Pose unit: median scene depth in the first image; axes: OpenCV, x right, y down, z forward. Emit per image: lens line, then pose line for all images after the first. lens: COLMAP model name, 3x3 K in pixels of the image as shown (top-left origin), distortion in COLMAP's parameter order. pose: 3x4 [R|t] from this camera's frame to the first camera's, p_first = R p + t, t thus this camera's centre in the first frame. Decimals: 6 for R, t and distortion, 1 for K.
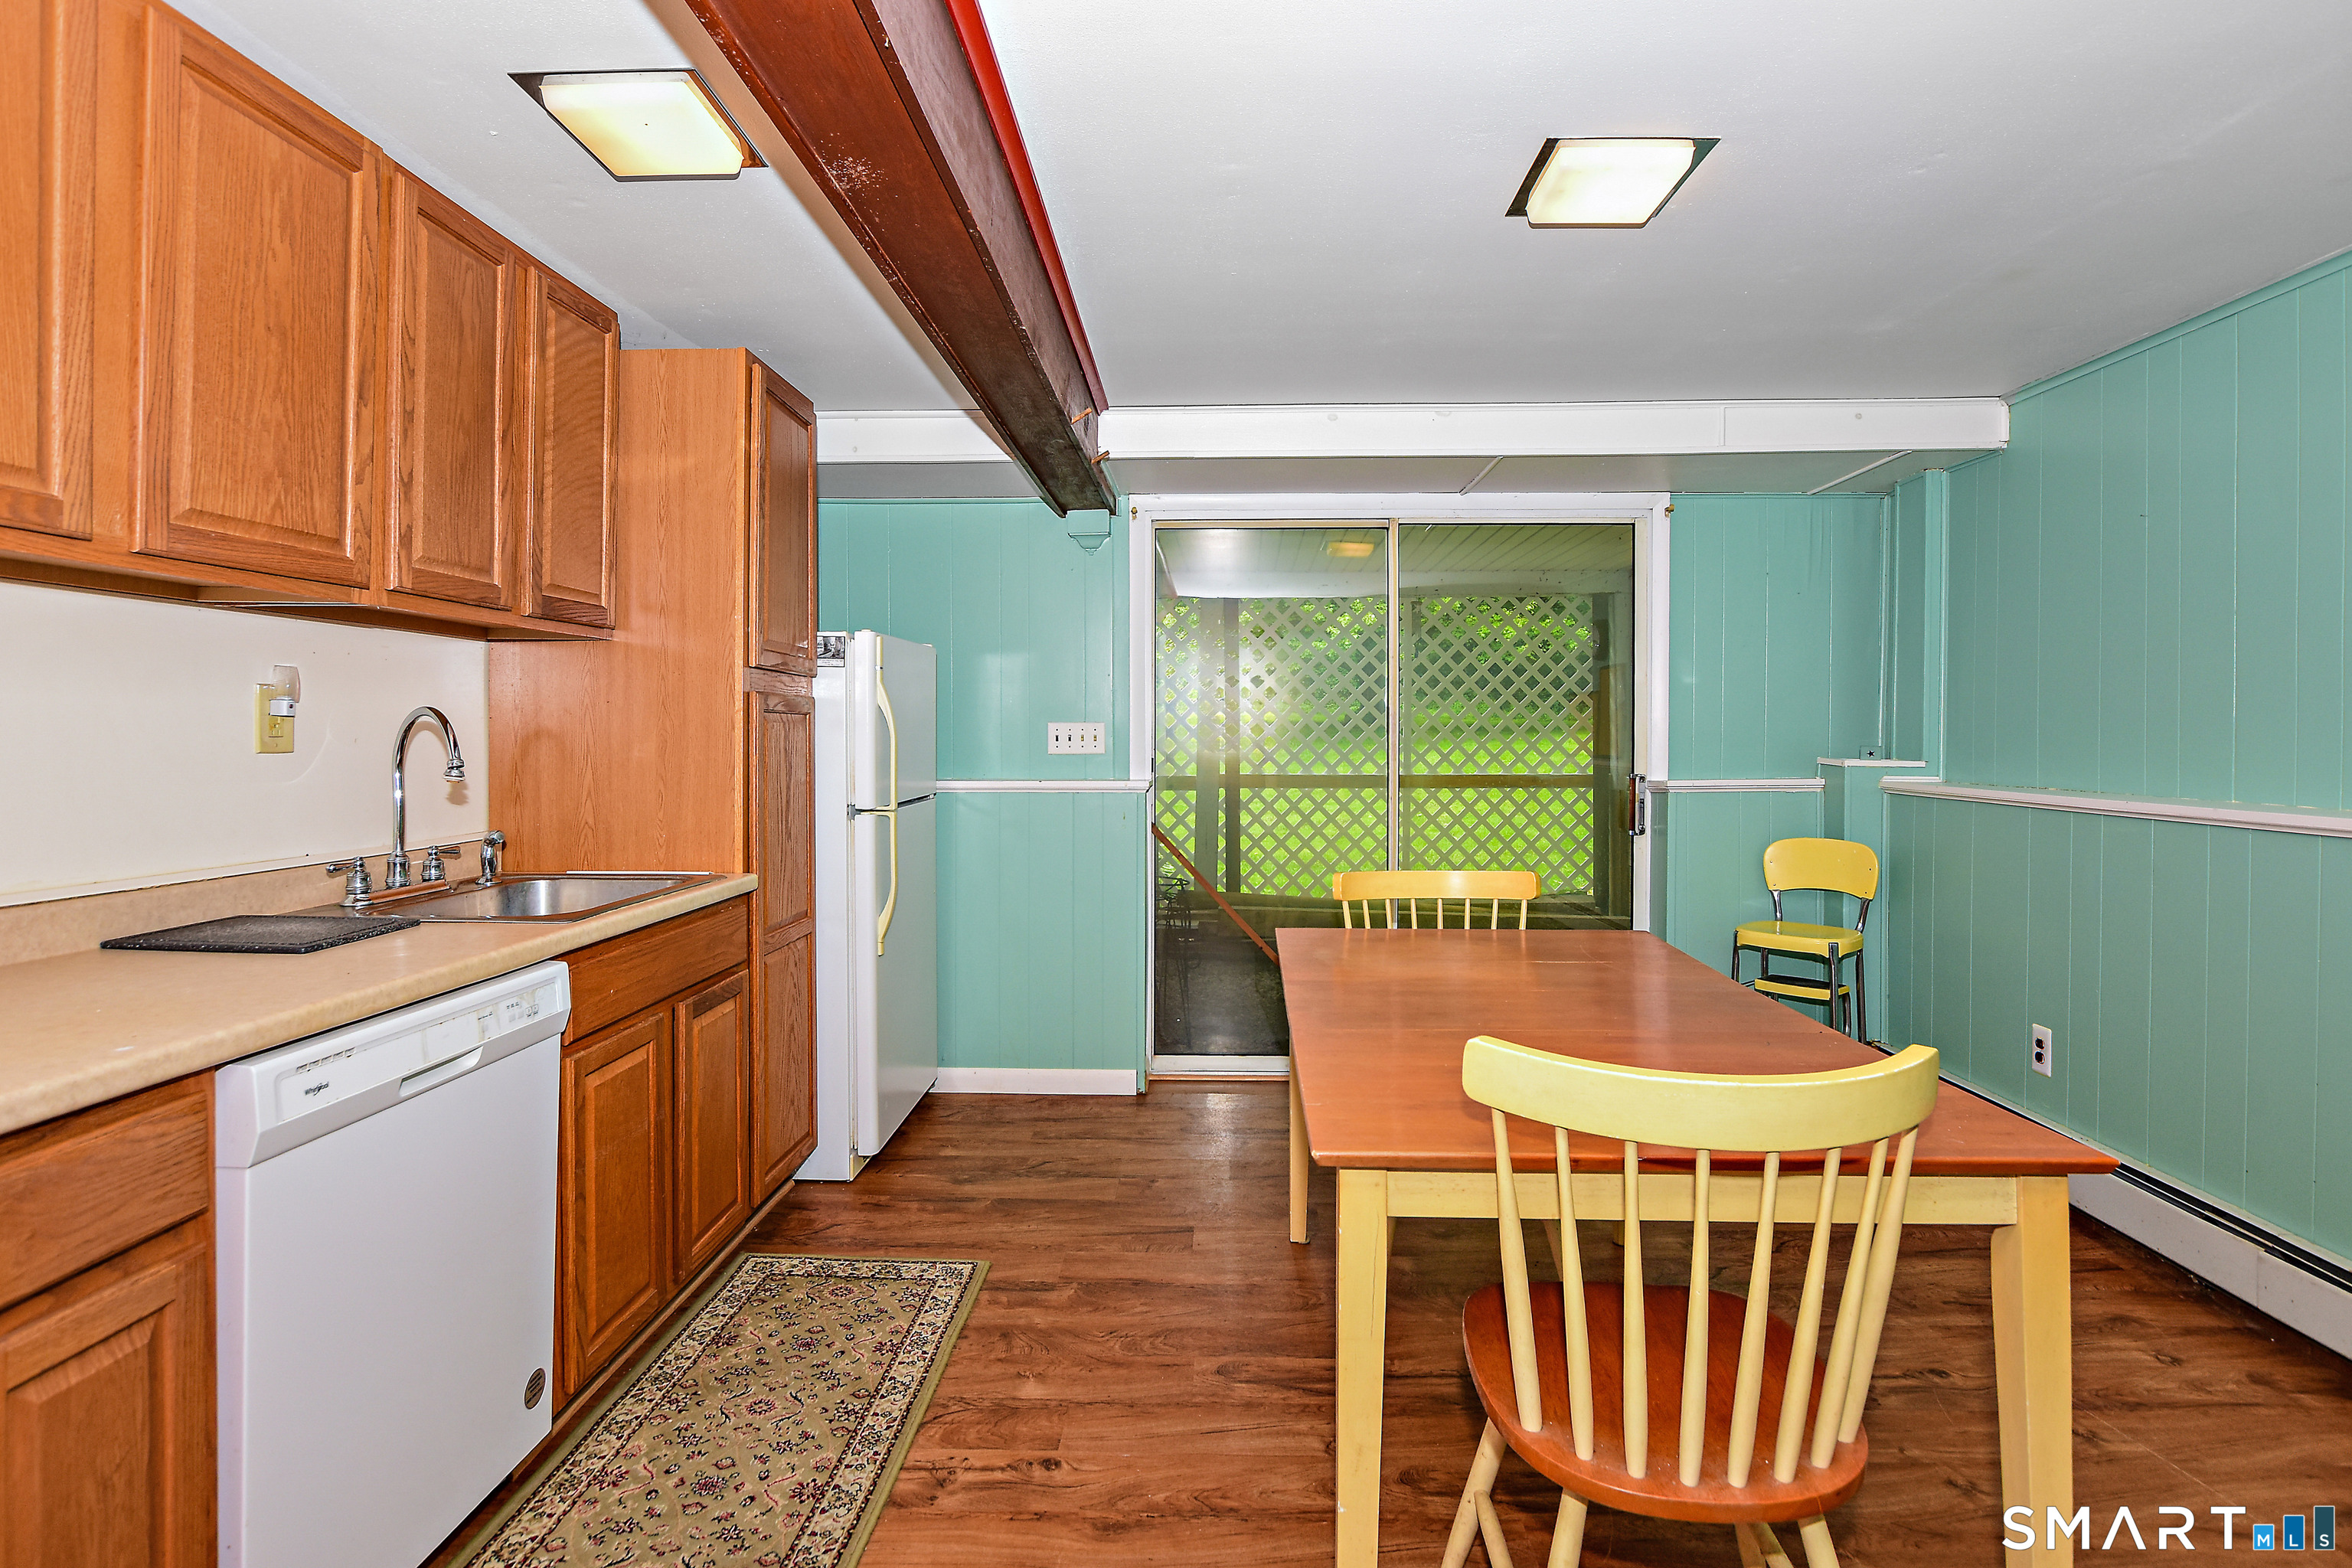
lens RADIAL K [[1110.4, 0, 1179.8], [0, 1110.4, 741.3], [0, 0, 1]] dist [-0.002191, -0.000837]
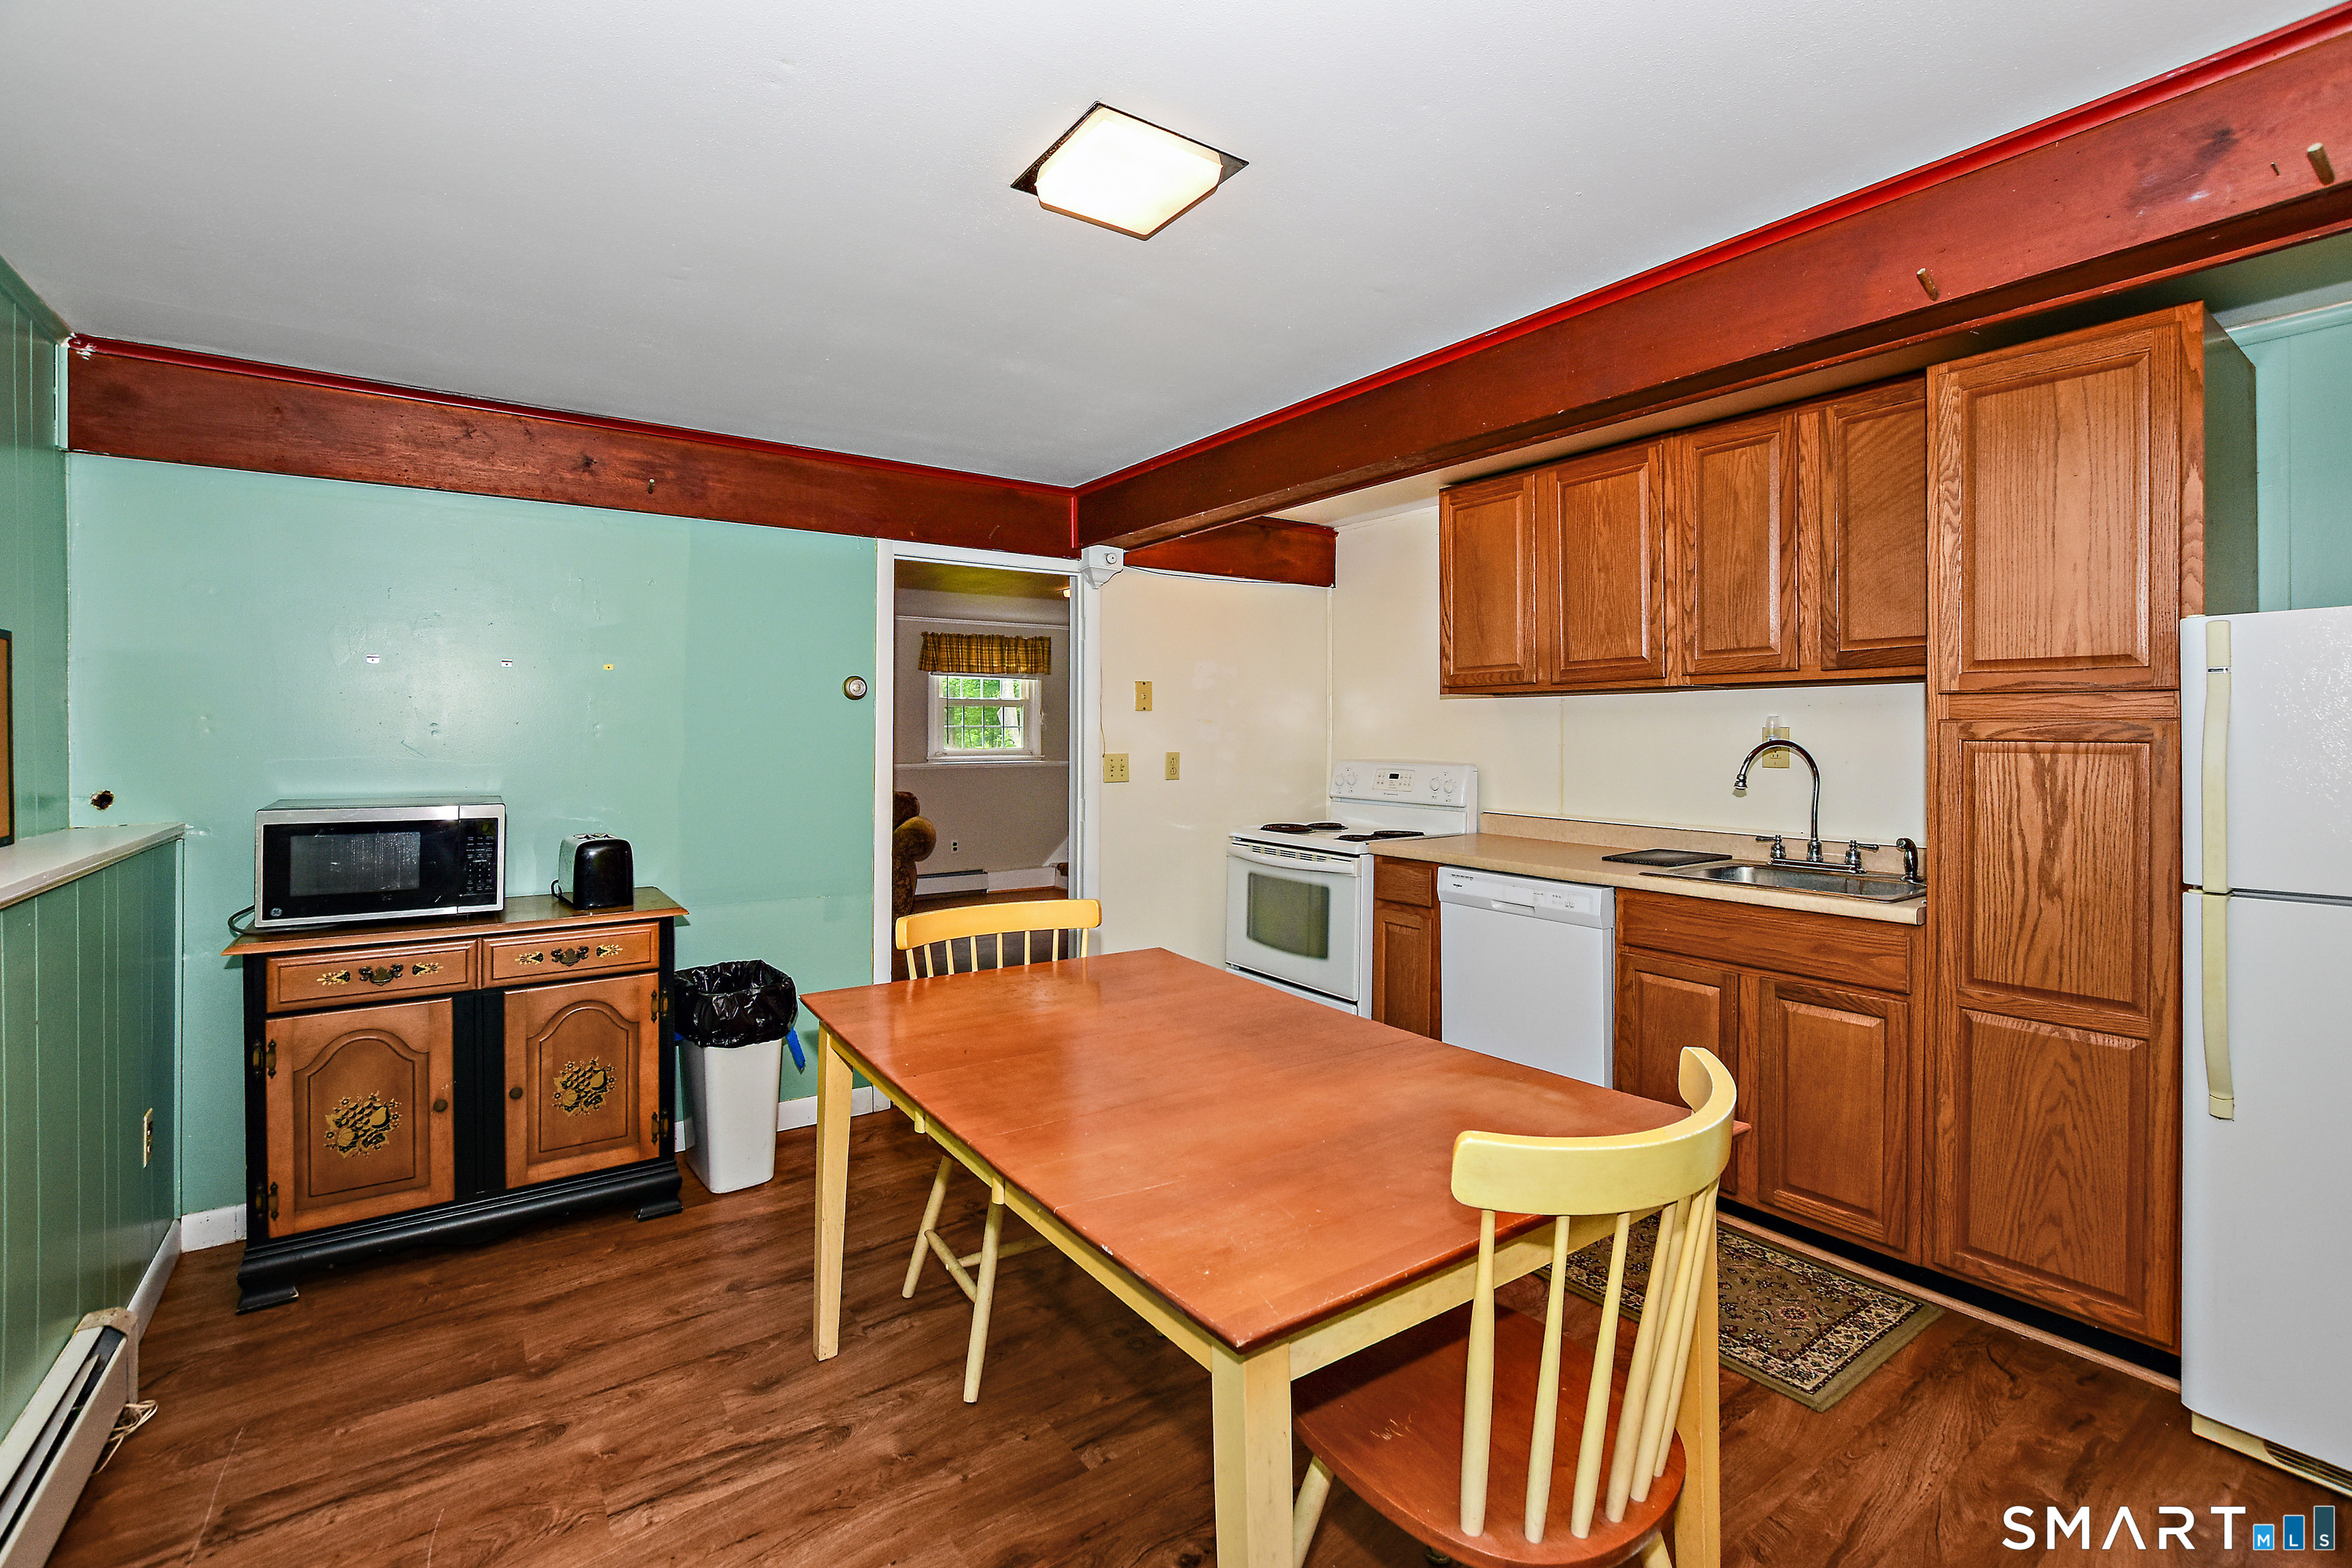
lens RADIAL K [[1050.4, 0, 1180.6], [0, 1050.4, 719.8], [0, 0, 1]] dist [-0.018211, 0.000590]
pose [[-0.778917, -0.014464, -0.626960, 0.770859], [-0.010313, 0.999894, -0.010256, -0.033118], [0.627042, -0.001523, -0.778984, 1.459263]]
